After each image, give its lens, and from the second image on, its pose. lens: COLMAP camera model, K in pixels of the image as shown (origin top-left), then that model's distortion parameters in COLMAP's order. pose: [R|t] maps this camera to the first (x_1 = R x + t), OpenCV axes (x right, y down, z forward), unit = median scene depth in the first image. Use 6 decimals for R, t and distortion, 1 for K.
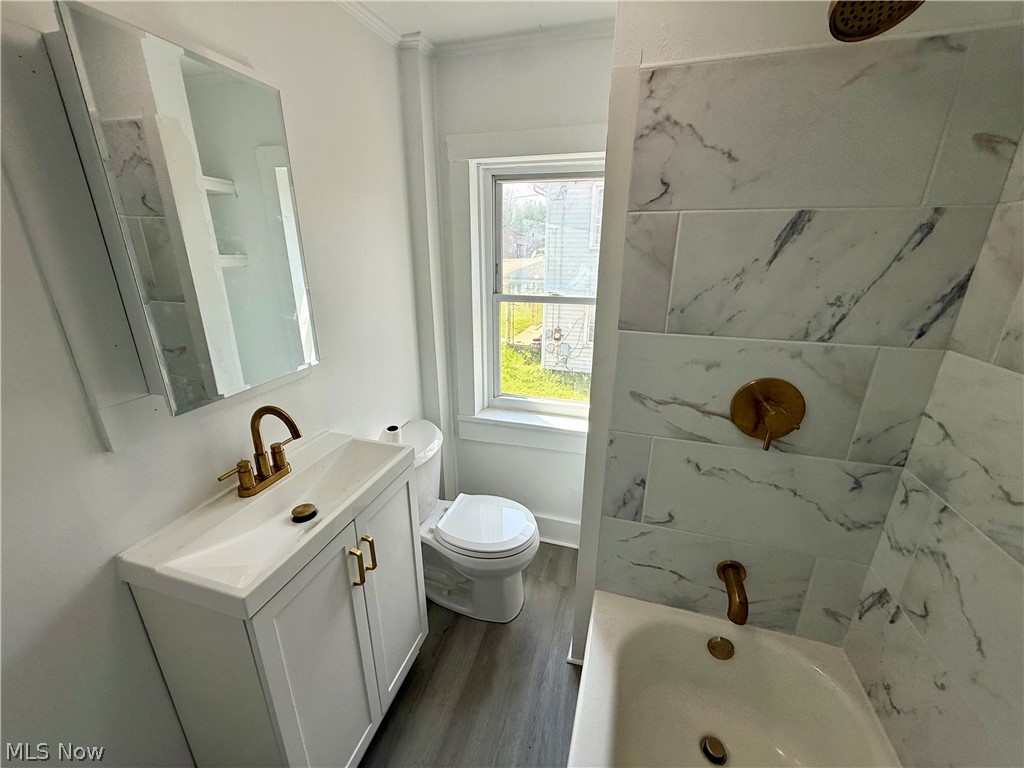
lens RADIAL K [[407.3, 0, 502.5], [0, 407.3, 382.2], [0, 0, 1]] dist [0.003552, -0.000807]
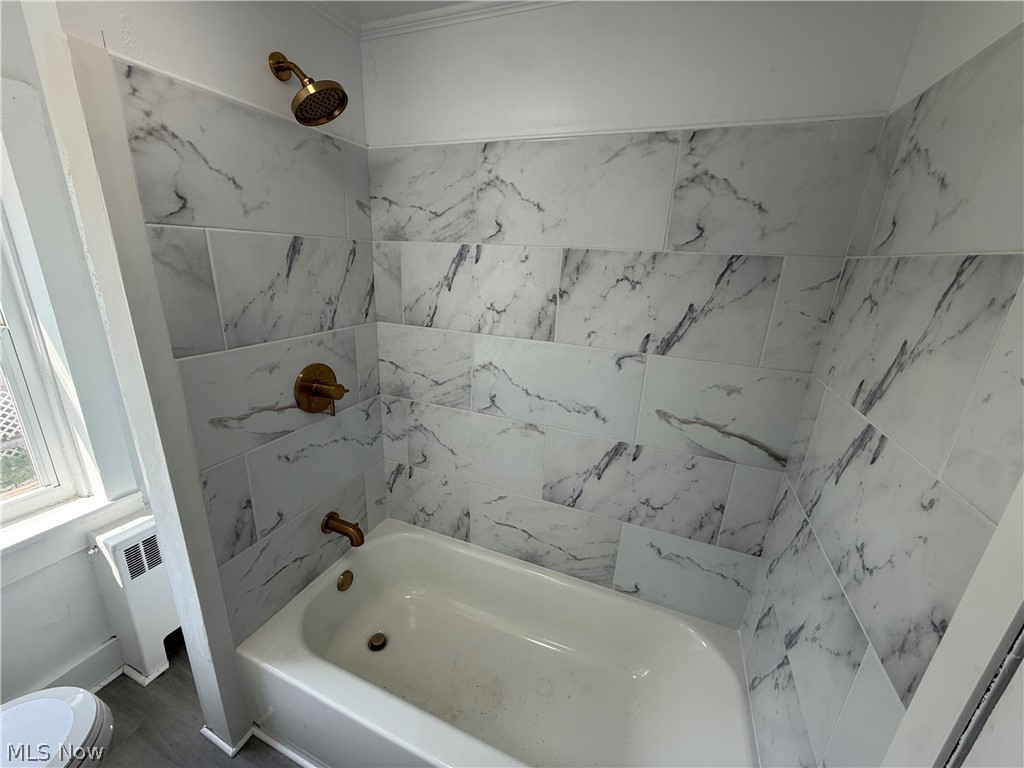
lens RADIAL K [[407.3, 0, 511.0], [0, 407.3, 384.3], [0, 0, 1]] dist [0.003552, -0.000807]
pose [[0.079352, -0.299819, 0.950690, -0.561294], [0.275449, 0.923161, 0.268146, -0.130106], [-0.958035, 0.240589, 0.155839, 0.224043]]
